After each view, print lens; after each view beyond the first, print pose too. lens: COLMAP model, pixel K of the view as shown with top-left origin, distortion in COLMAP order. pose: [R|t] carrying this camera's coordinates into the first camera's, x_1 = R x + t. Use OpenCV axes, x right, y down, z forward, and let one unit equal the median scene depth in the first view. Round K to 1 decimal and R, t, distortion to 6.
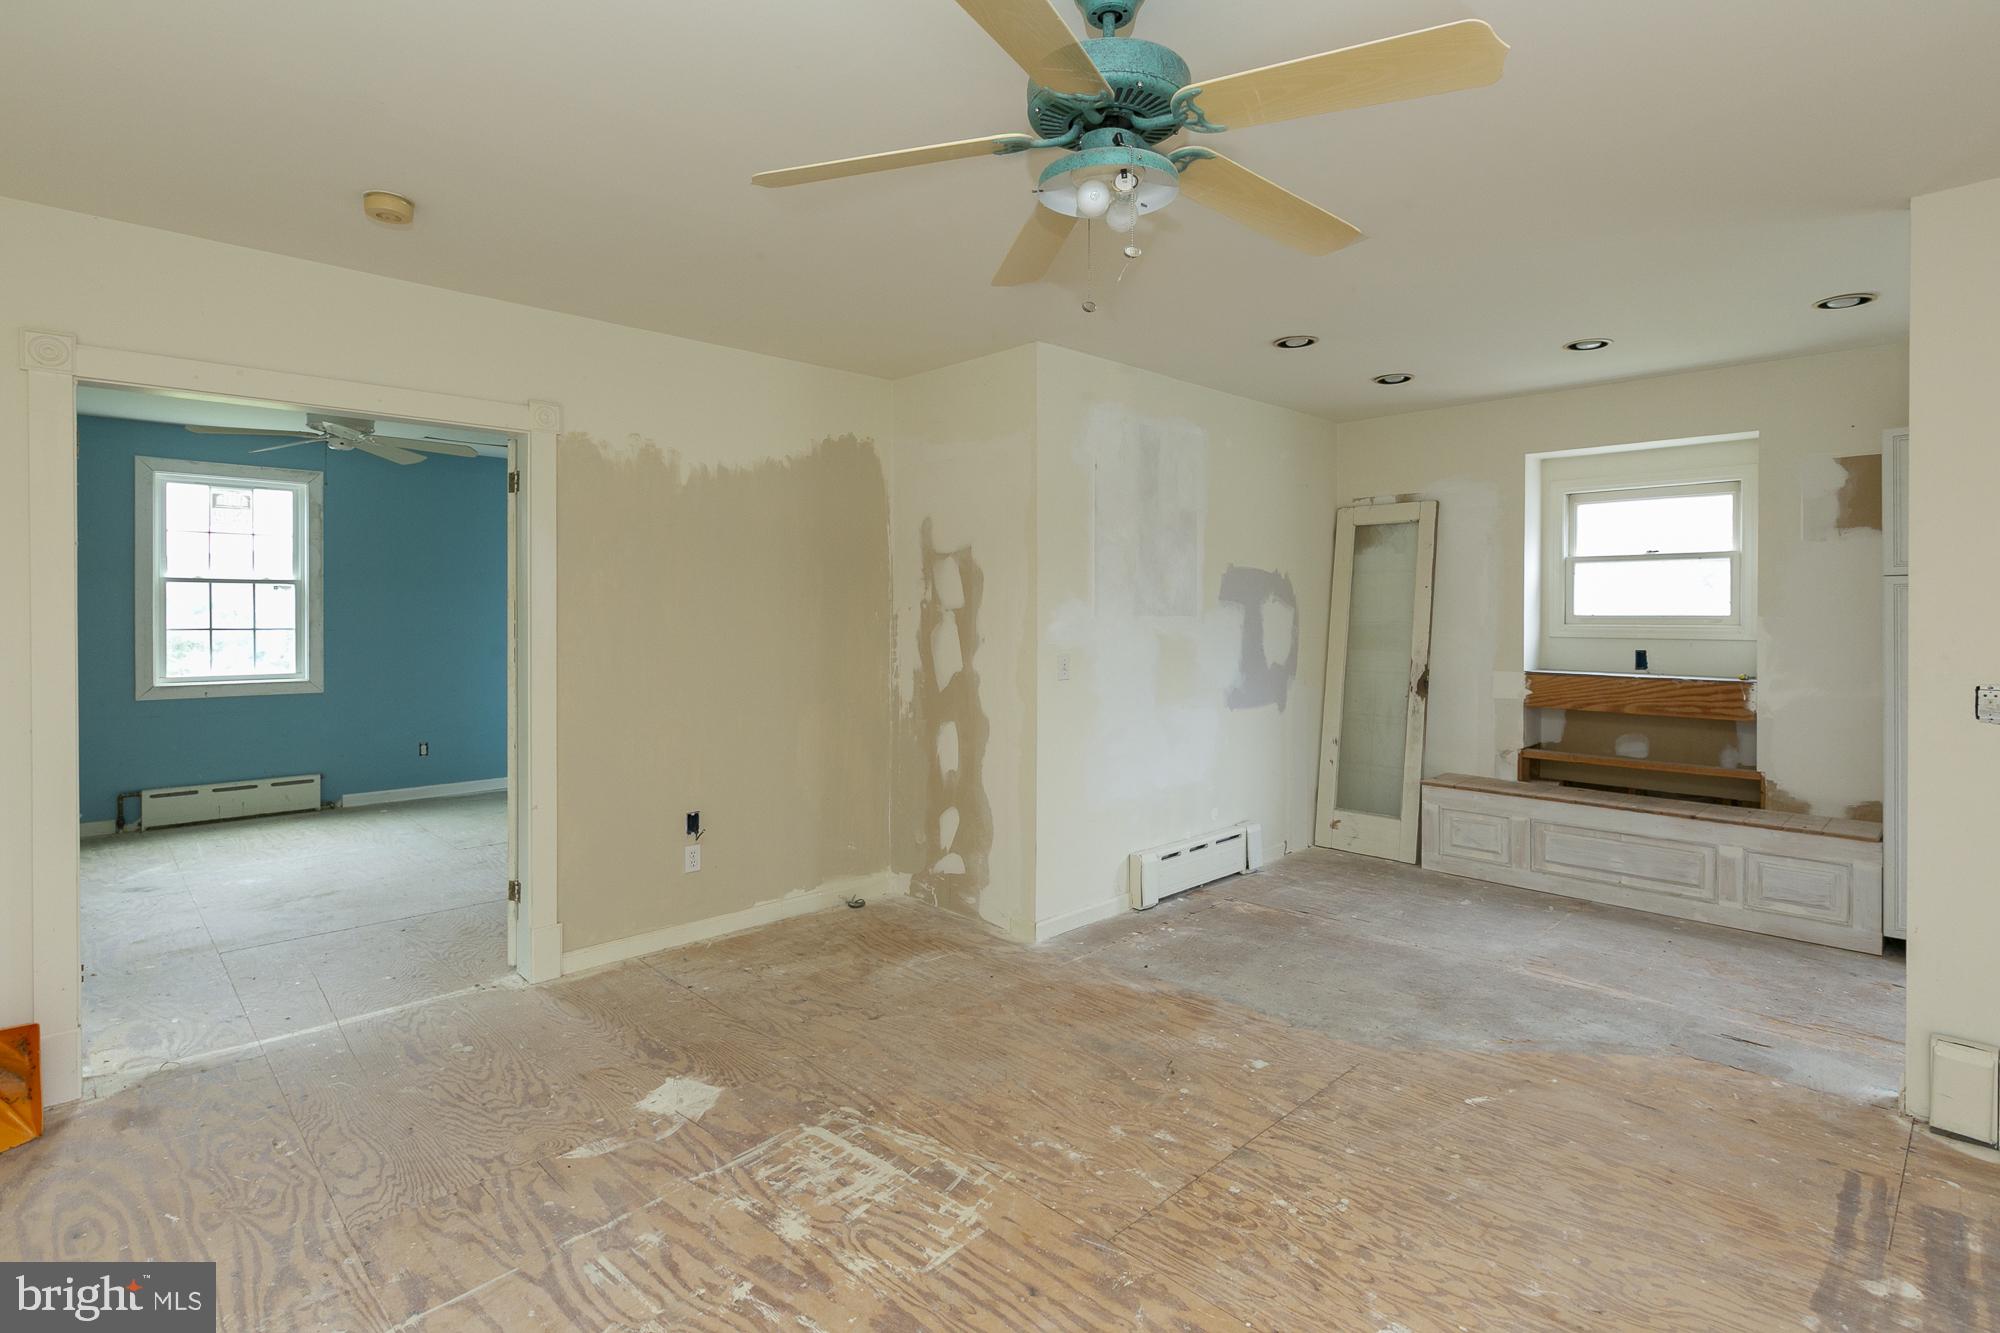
lens RADIAL K [[960.9, 0, 989.5], [0, 960.9, 613.0], [0, 0, 1]] dist [-0.002795, -0.001050]
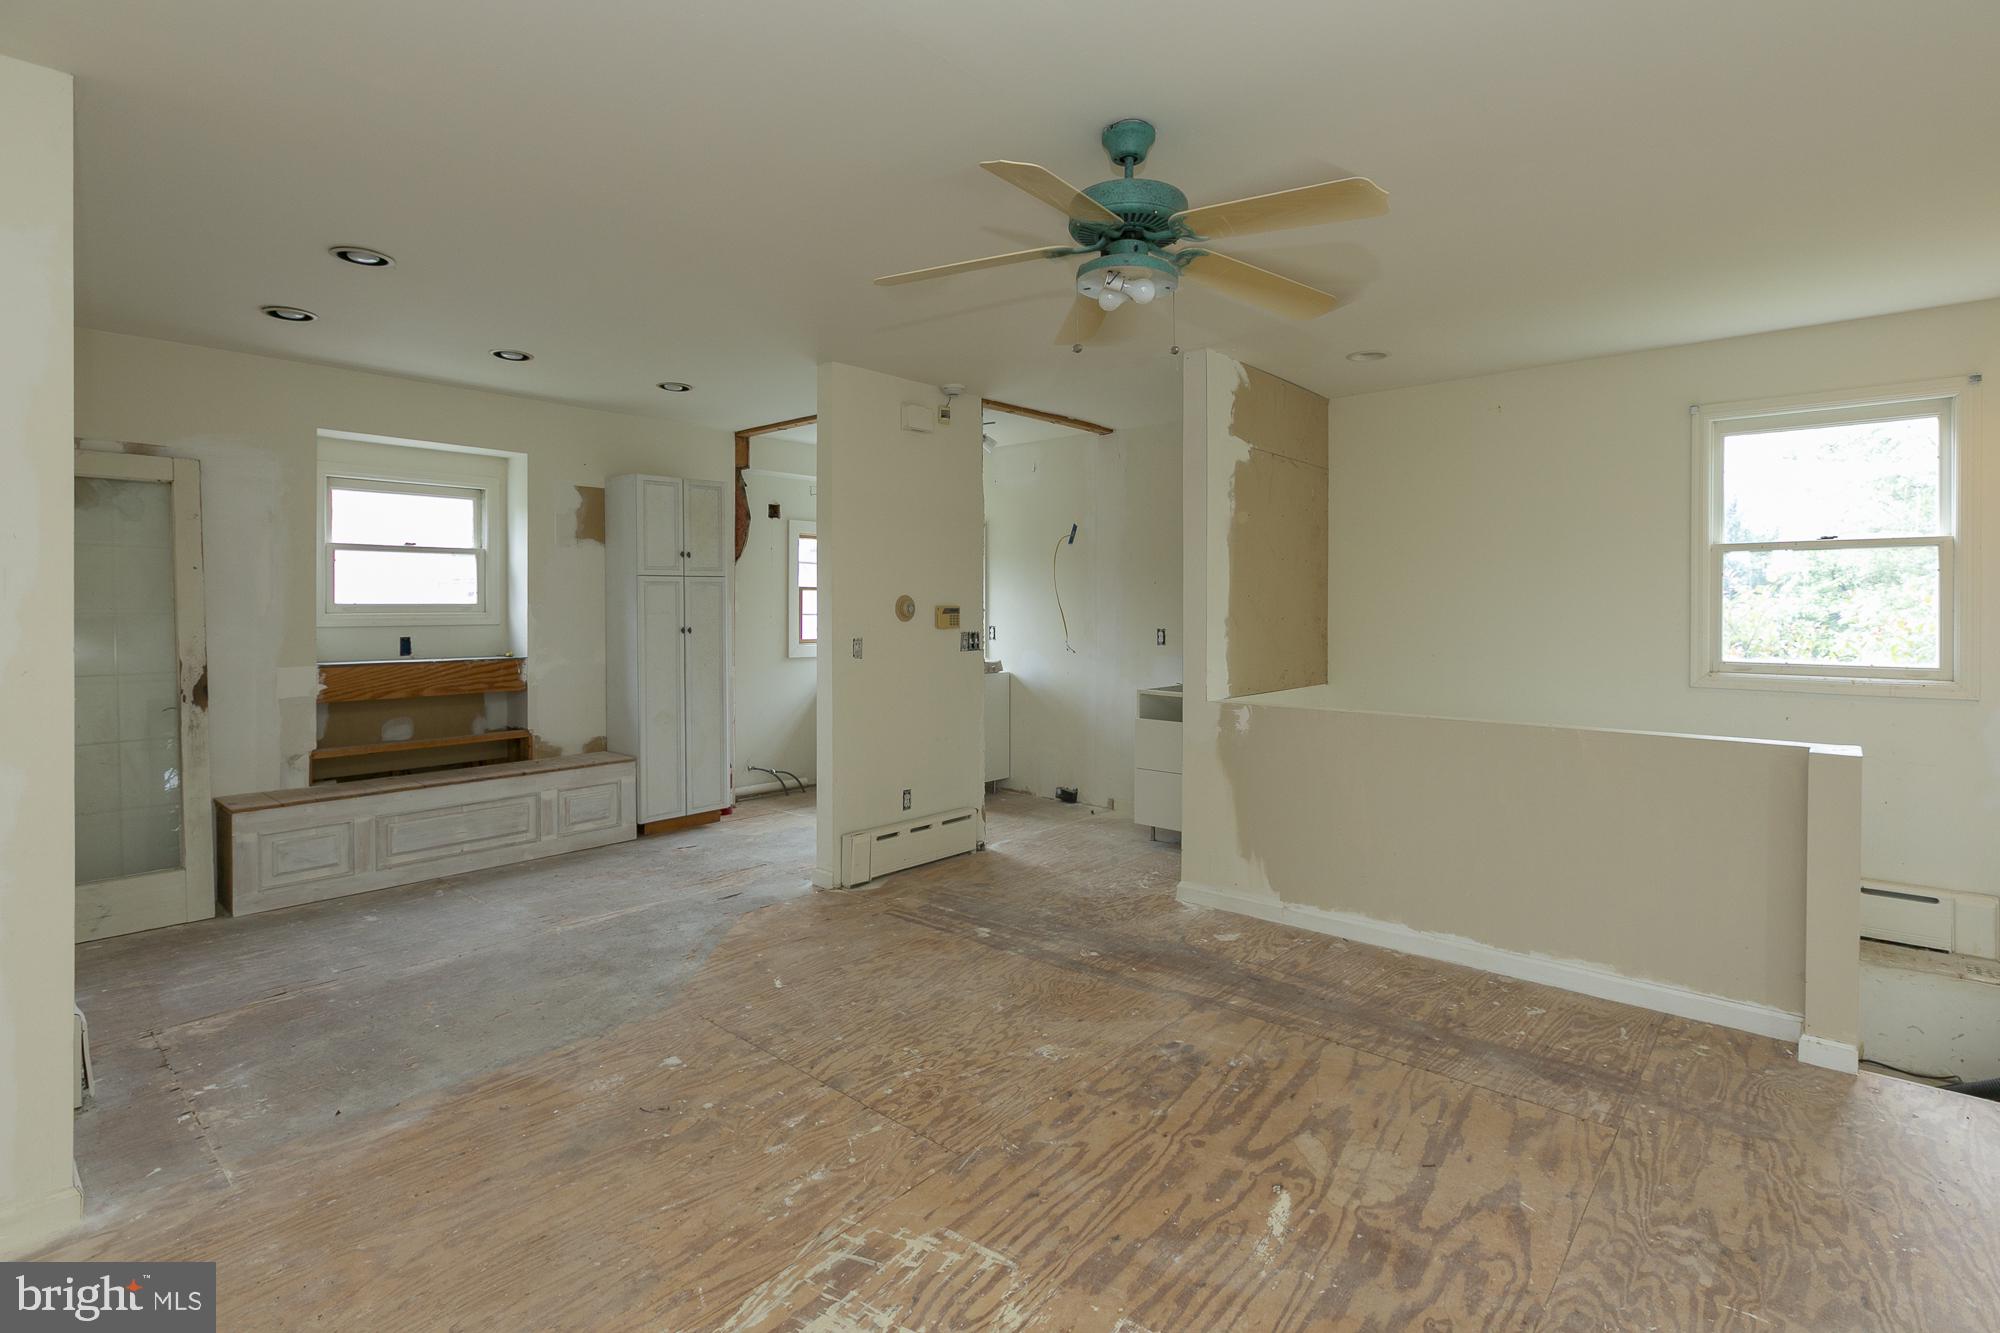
lens RADIAL K [[960.9, 0, 989.5], [0, 960.9, 613.0], [0, 0, 1]] dist [-0.002795, -0.001050]
pose [[-0.083390, -0.007947, 0.996485, -0.680722], [0.003120, 0.999961, 0.008236, 0.009342], [-0.996512, 0.003796, -0.083362, 0.728725]]
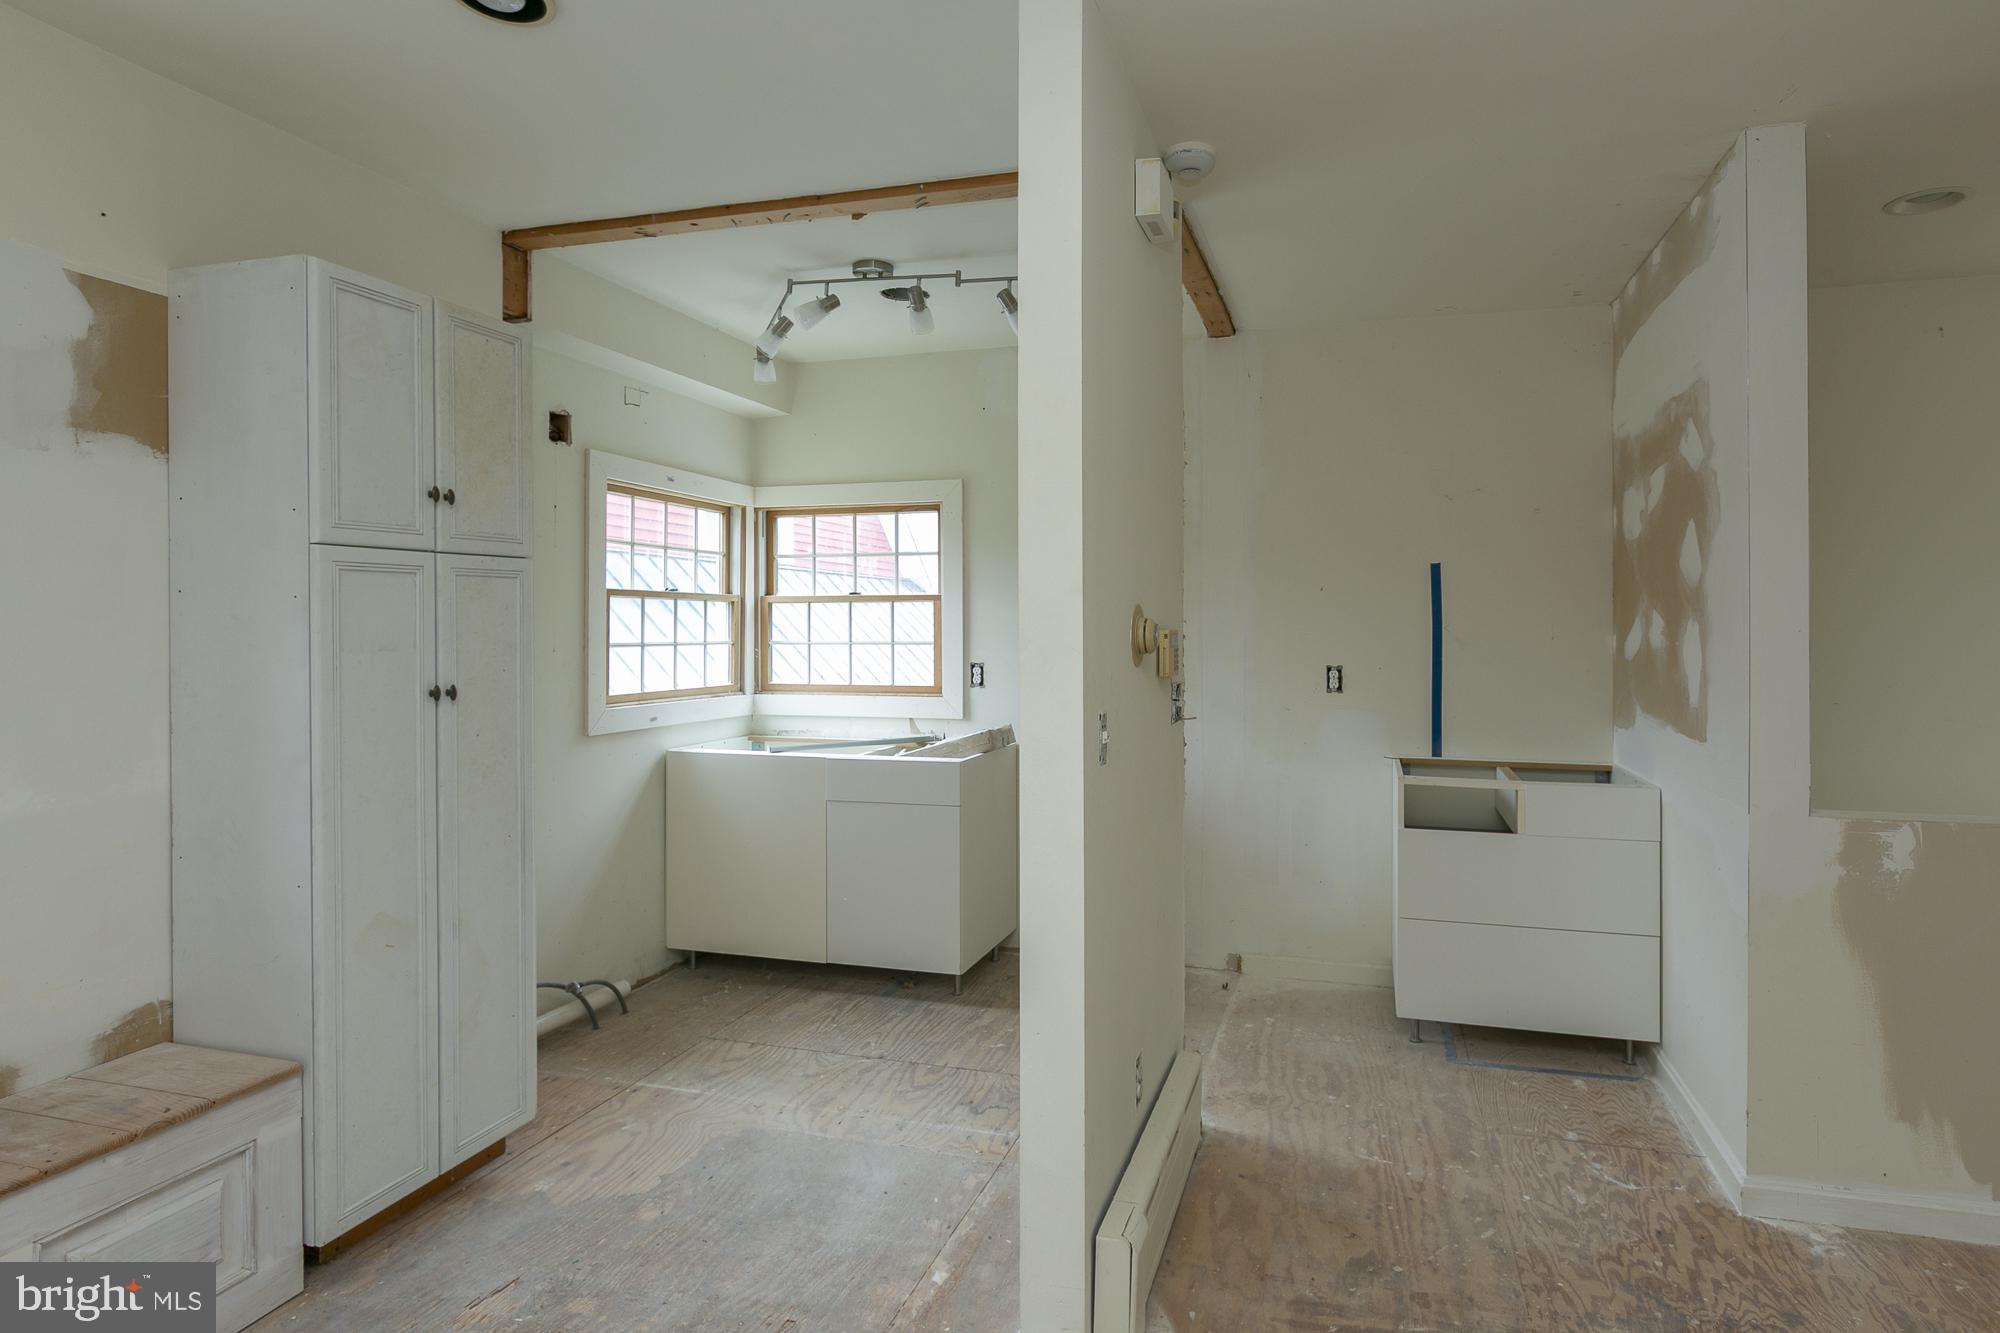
lens RADIAL K [[1016.1, 0, 1001.3], [0, 1016.1, 625.8], [0, 0, 1]] dist [0.000069, -0.000366]
pose [[-0.522908, -0.001353, 0.852388, 0.343719], [0.002904, 0.999990, 0.003369, 0.004937], [-0.852384, 0.004237, -0.522899, 1.192841]]
